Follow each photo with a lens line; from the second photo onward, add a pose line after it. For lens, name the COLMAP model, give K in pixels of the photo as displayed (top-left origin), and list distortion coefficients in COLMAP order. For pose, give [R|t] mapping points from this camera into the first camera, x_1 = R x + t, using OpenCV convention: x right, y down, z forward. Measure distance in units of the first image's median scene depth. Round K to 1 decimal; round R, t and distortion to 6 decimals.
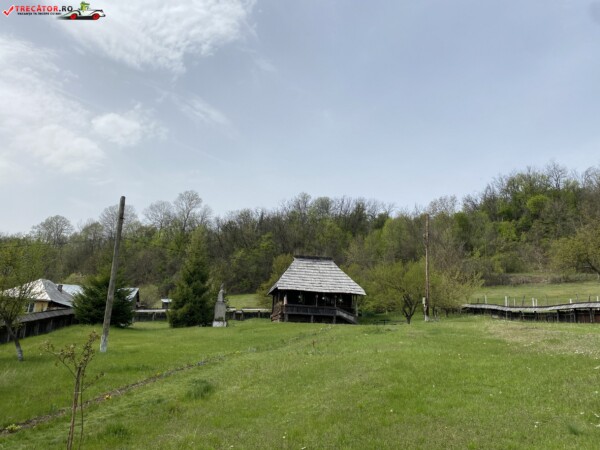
lens RADIAL K [[451.6, 0, 300.9], [0, 451.6, 223.6], [0, 0, 1]] dist [0.070367, -0.086647]
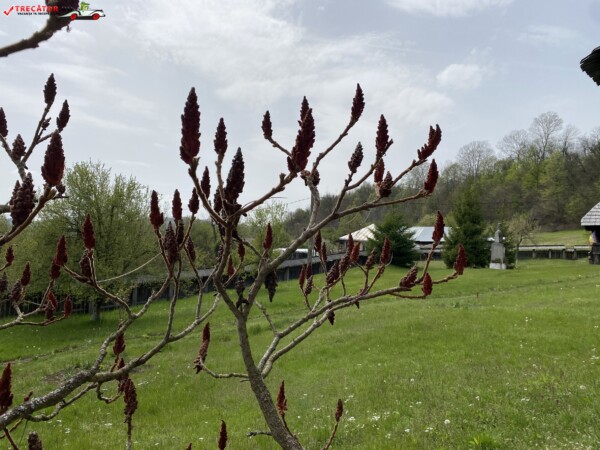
lens RADIAL K [[451.6, 0, 302.8], [0, 451.6, 217.8], [0, 0, 1]] dist [0.070367, -0.086647]
pose [[0.703941, -0.057744, -0.707907, 0.081735], [0.147767, 0.986788, 0.066446, -0.000105], [0.694717, -0.151379, 0.703173, 0.024735]]
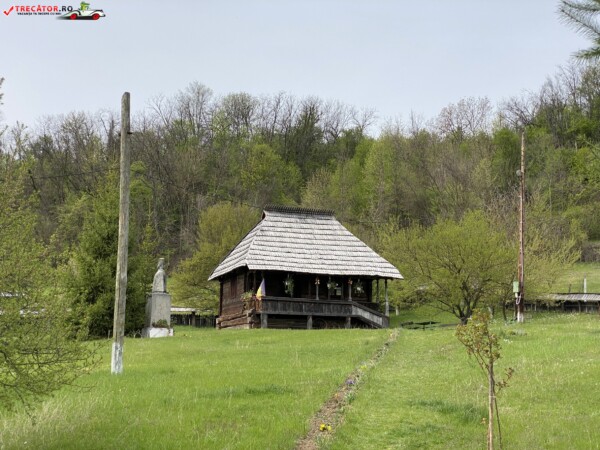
lens RADIAL K [[888.3, 0, 307.3], [0, 888.3, 228.3], [0, 0, 1]] dist [0.107588, 0.000000]
pose [[0.985786, 0.003038, 0.167981, -0.070709], [-0.018451, 0.995747, 0.090268, 0.000317], [-0.166992, -0.092084, 0.981649, -0.018439]]
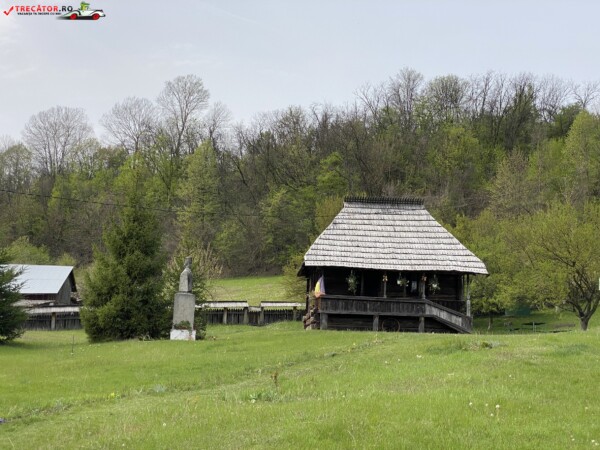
lens RADIAL K [[888.3, 0, 310.3], [0, 888.3, 222.6], [0, 0, 1]] dist [0.107588, 0.000000]
pose [[0.991815, -0.022960, -0.125601, 0.035133], [0.035140, 0.994796, 0.095636, 0.001667], [0.122751, -0.099267, 0.987460, 0.014331]]
